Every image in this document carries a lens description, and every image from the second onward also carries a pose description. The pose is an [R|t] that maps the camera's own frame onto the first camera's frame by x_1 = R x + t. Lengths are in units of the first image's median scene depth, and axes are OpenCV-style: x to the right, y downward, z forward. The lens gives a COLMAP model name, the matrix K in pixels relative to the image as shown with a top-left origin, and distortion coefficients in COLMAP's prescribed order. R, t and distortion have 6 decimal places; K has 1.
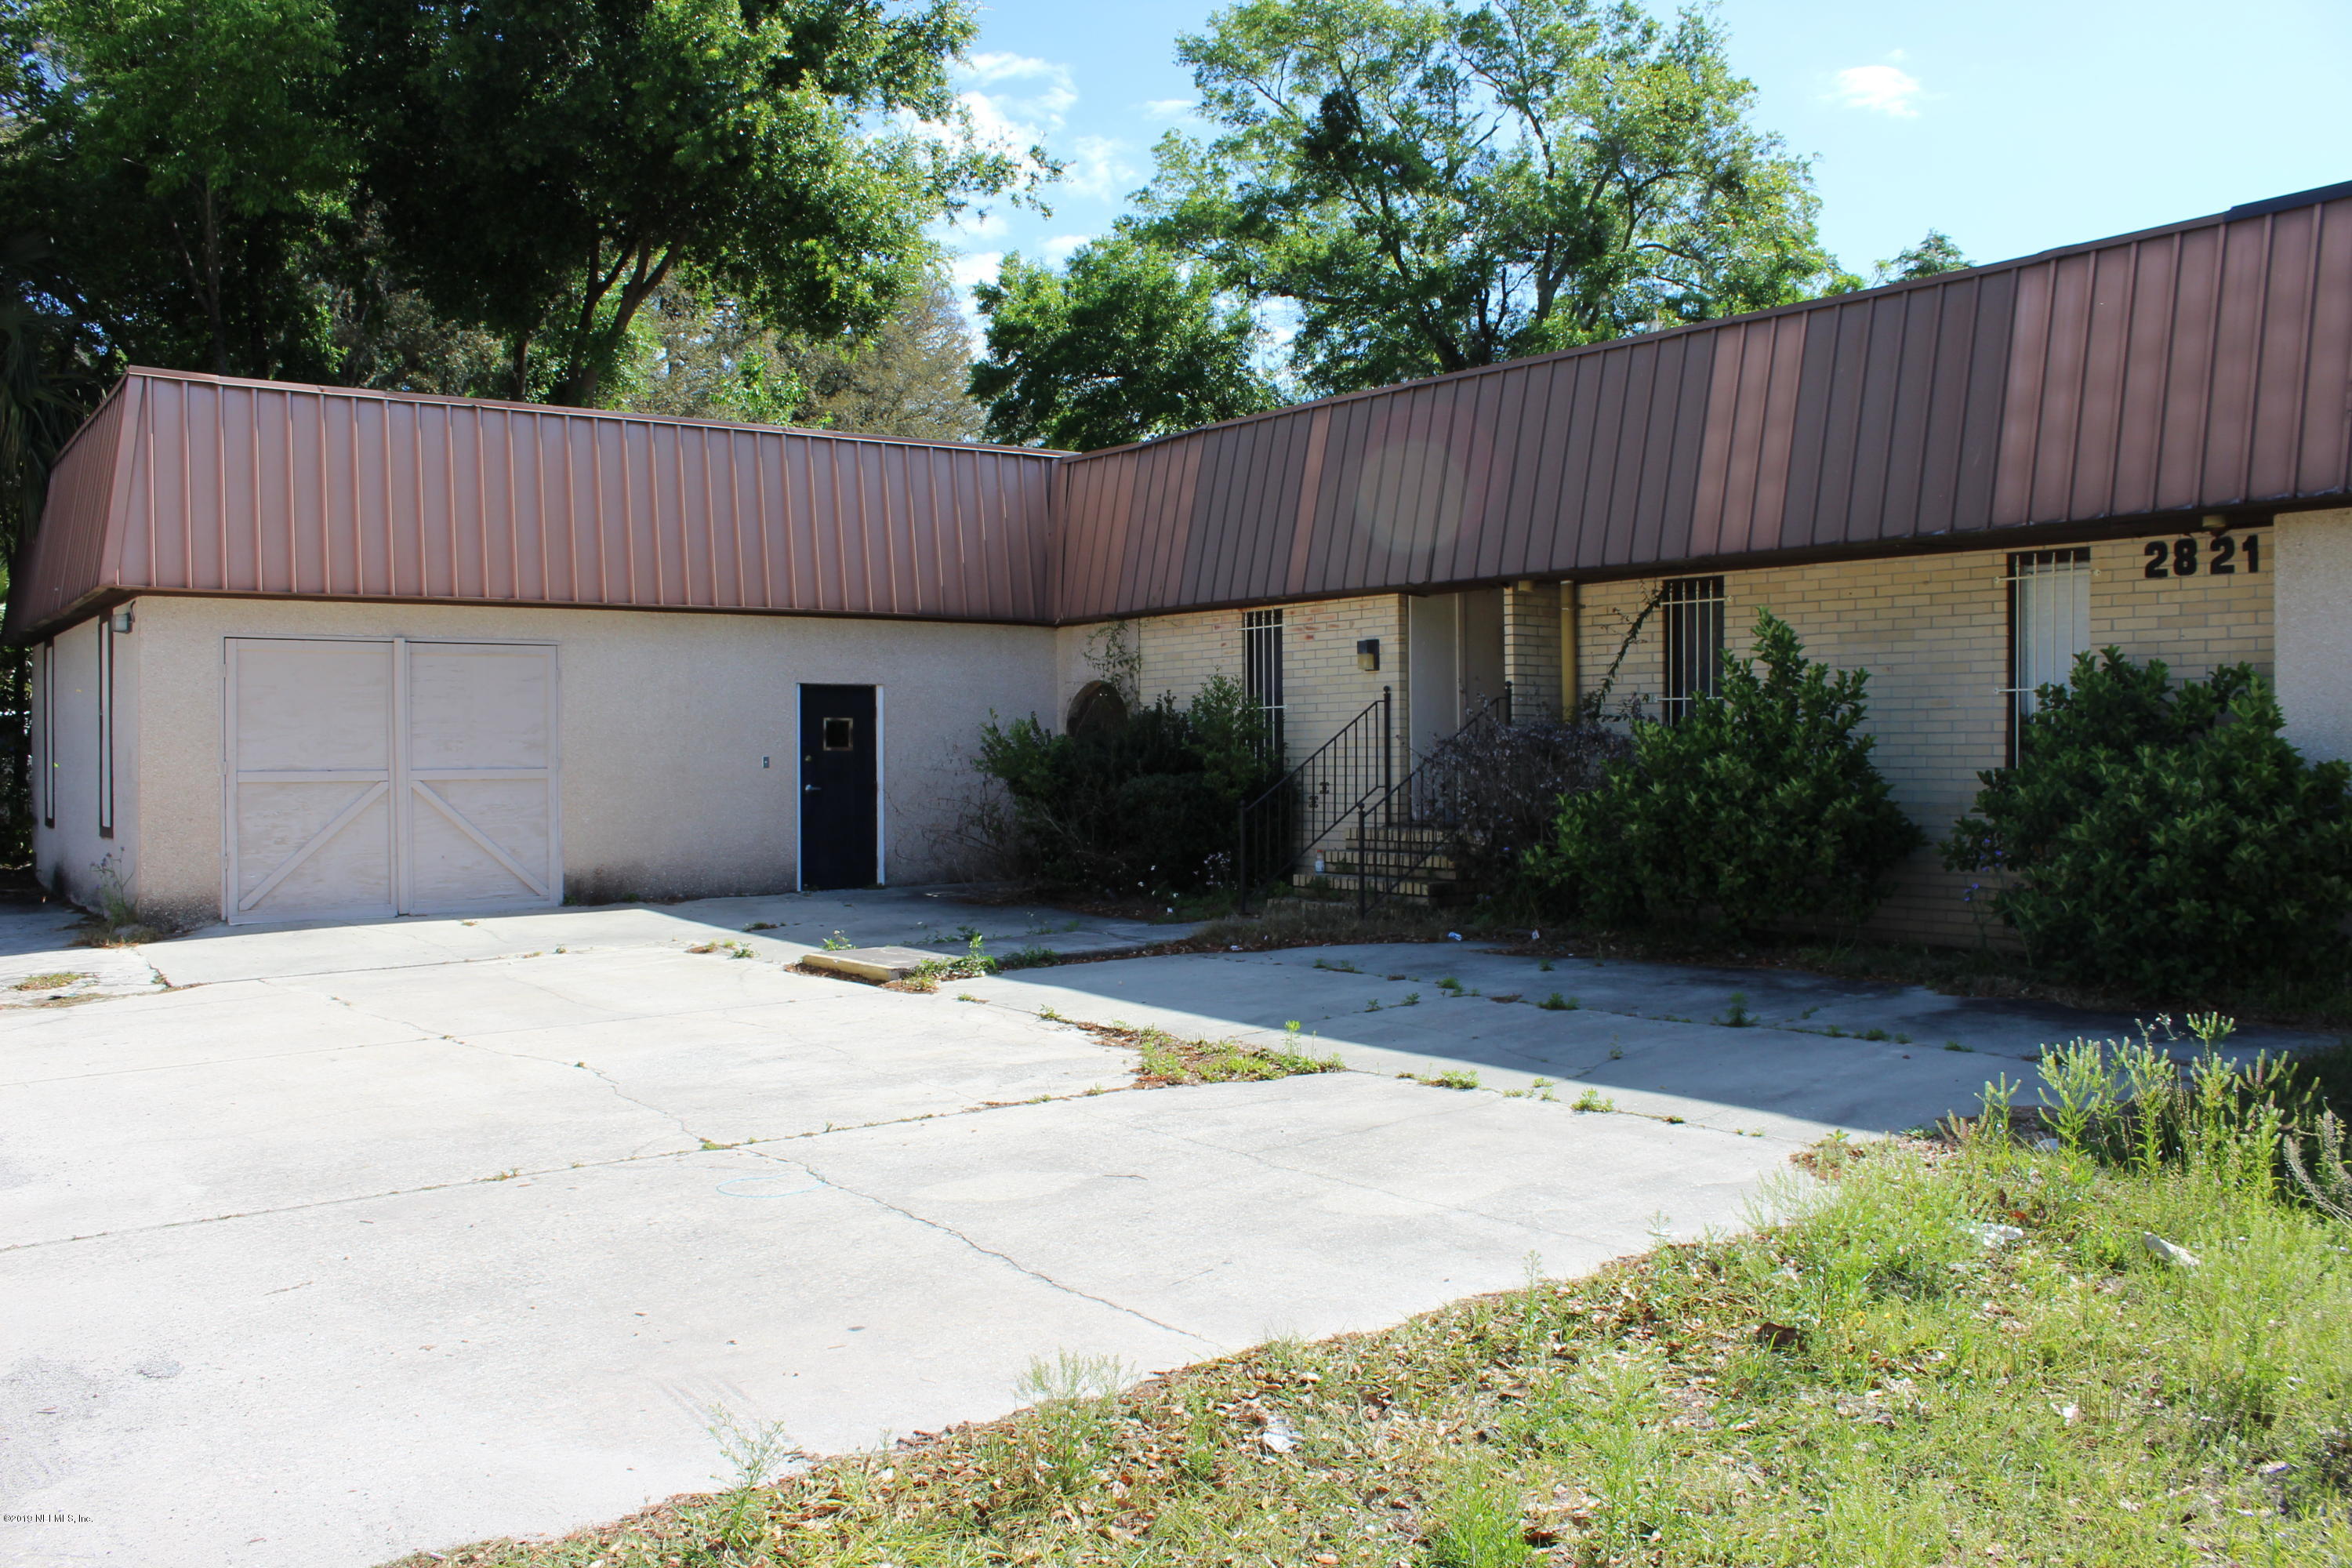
lens RADIAL K [[1935.3, 0, 1181.9], [0, 1935.3, 810.6], [0, 0, 1]] dist [-0.181593, 0.160235]
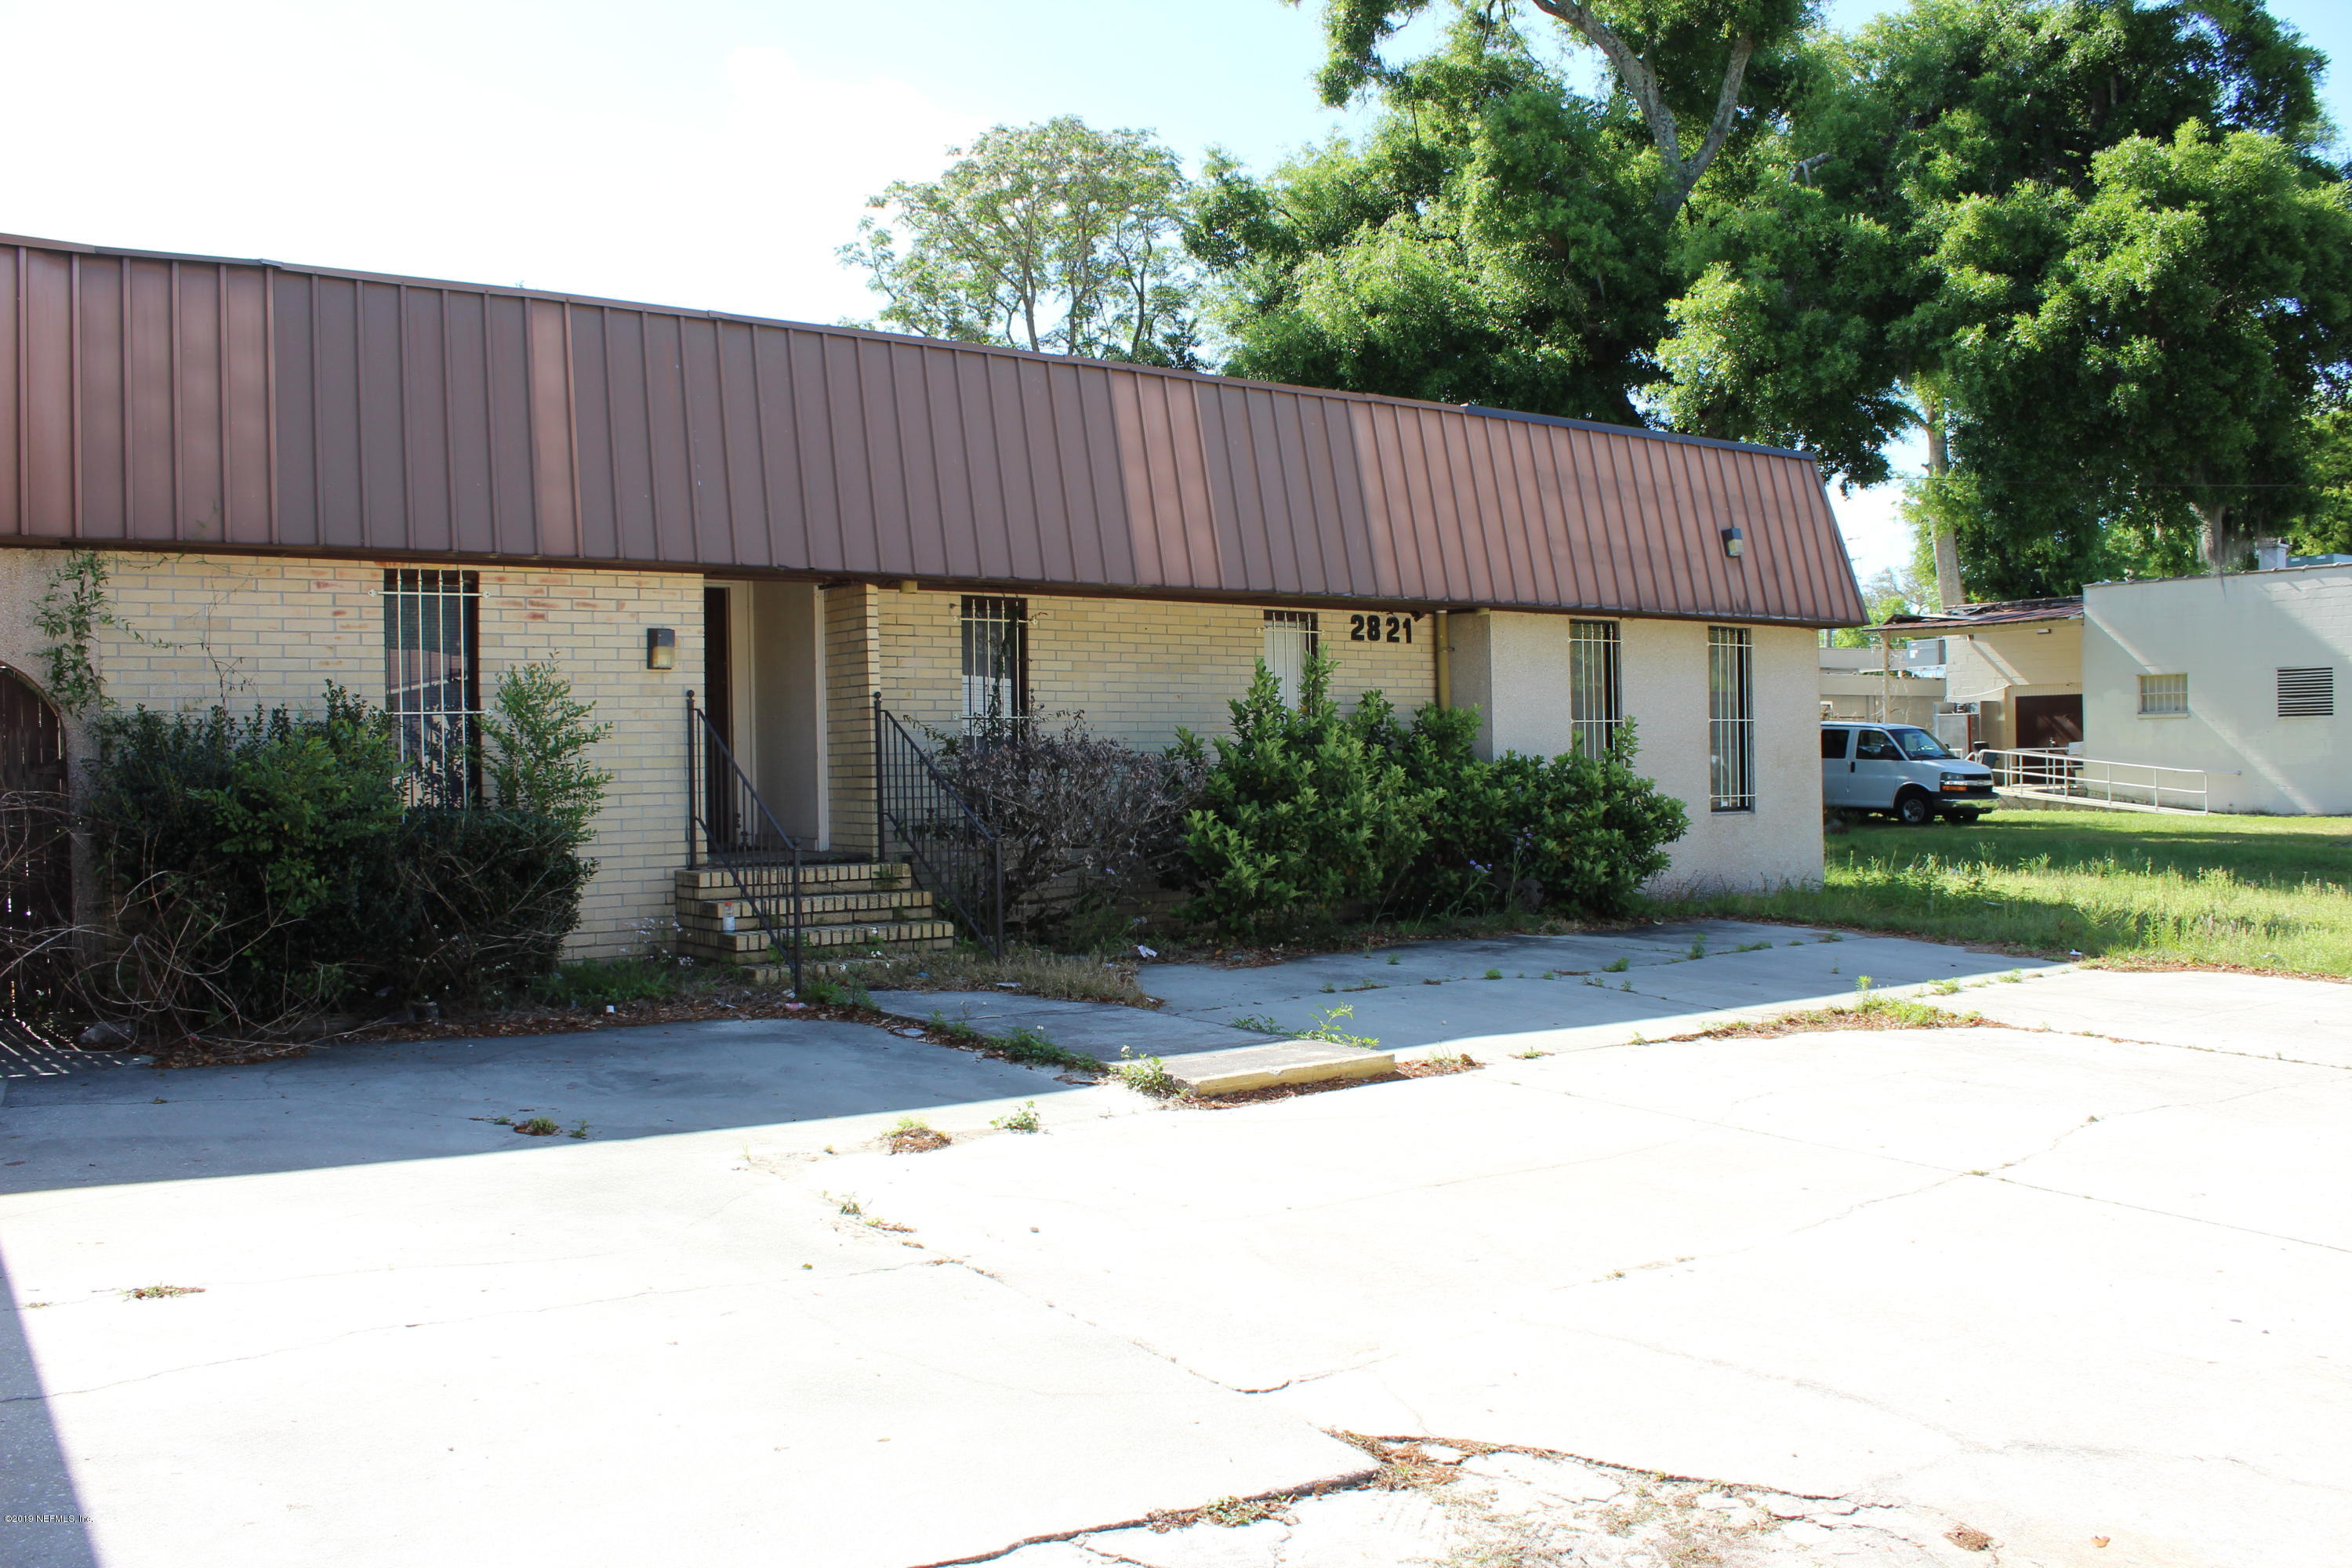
lens RADIAL K [[1935.3, 0, 1181.9], [0, 1935.3, 810.6], [0, 0, 1]] dist [-0.181593, 0.160235]
pose [[0.033718, -0.021005, 0.999211, -0.661837], [0.041230, 0.998957, 0.019608, -0.022789], [-0.998581, 0.040537, 0.034549, 0.776136]]
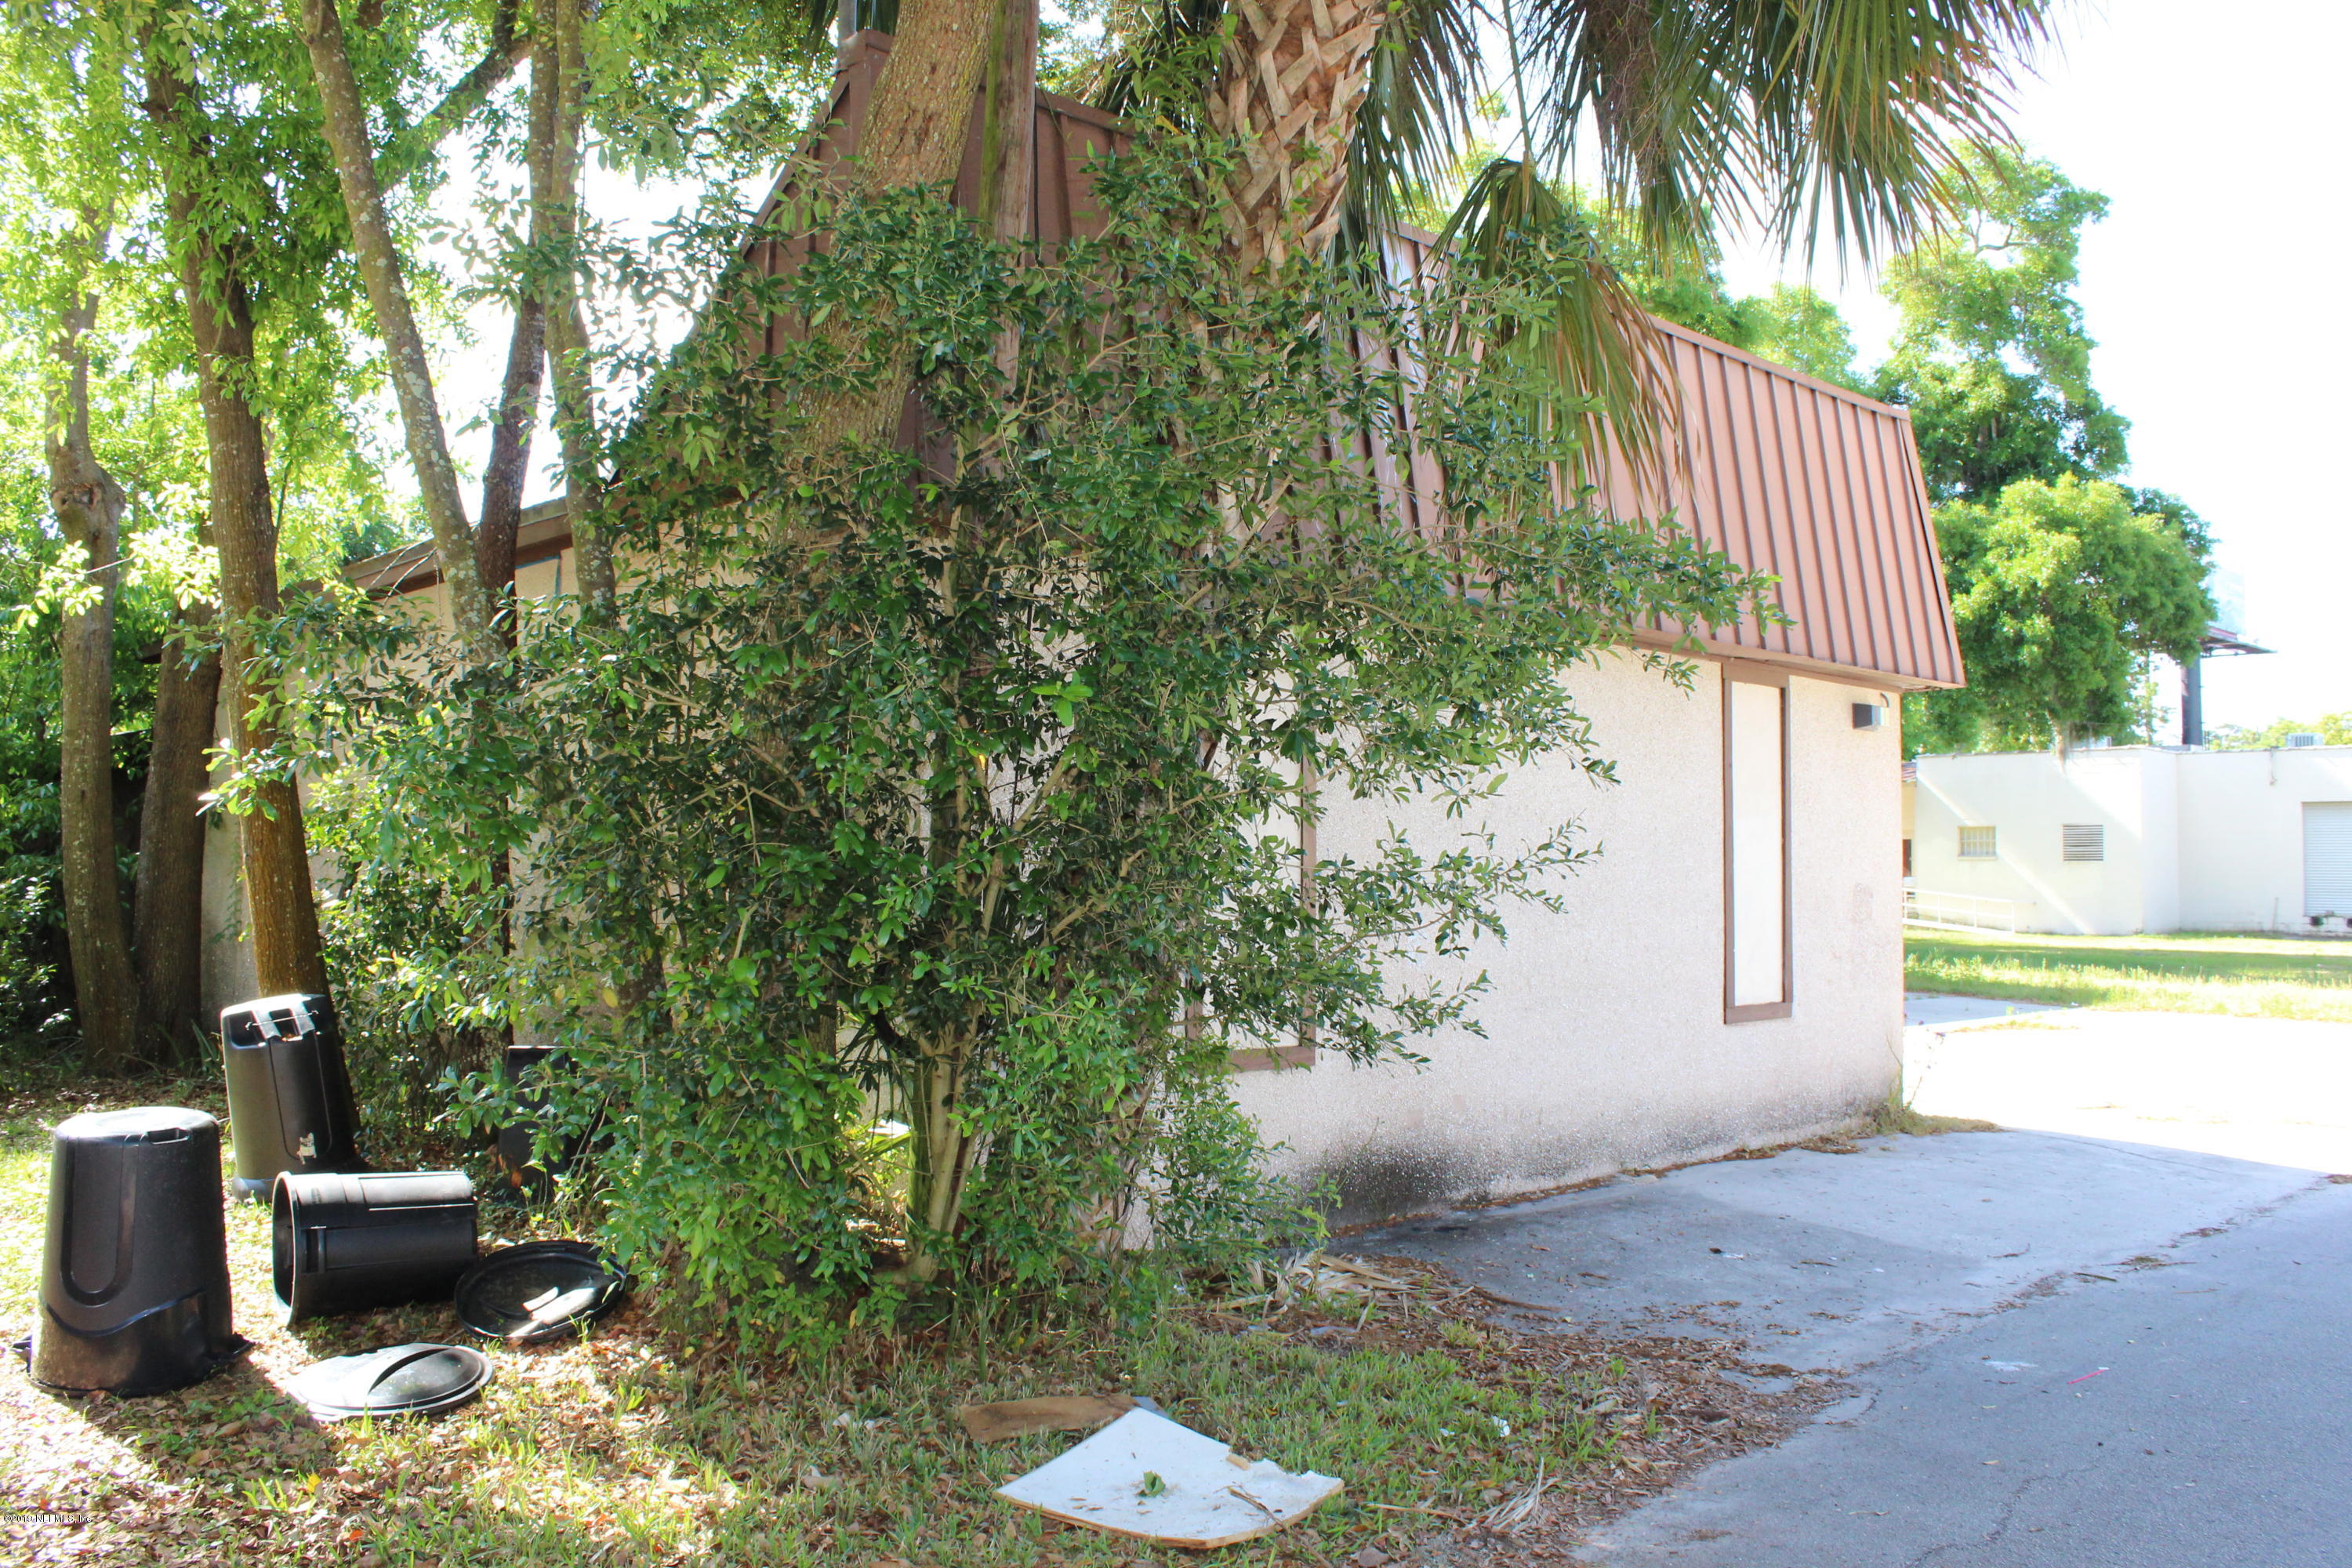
lens RADIAL K [[1915.8, 0, 1176.0], [0, 1915.8, 784.0], [0, 0, 1]] dist [-0.177268, 0.152792]
pose [[-0.102511, 0.048173, 0.993565, -1.206711], [0.012514, 0.998810, -0.047136, -0.041387], [-0.994653, 0.007602, -0.102992, 1.267707]]
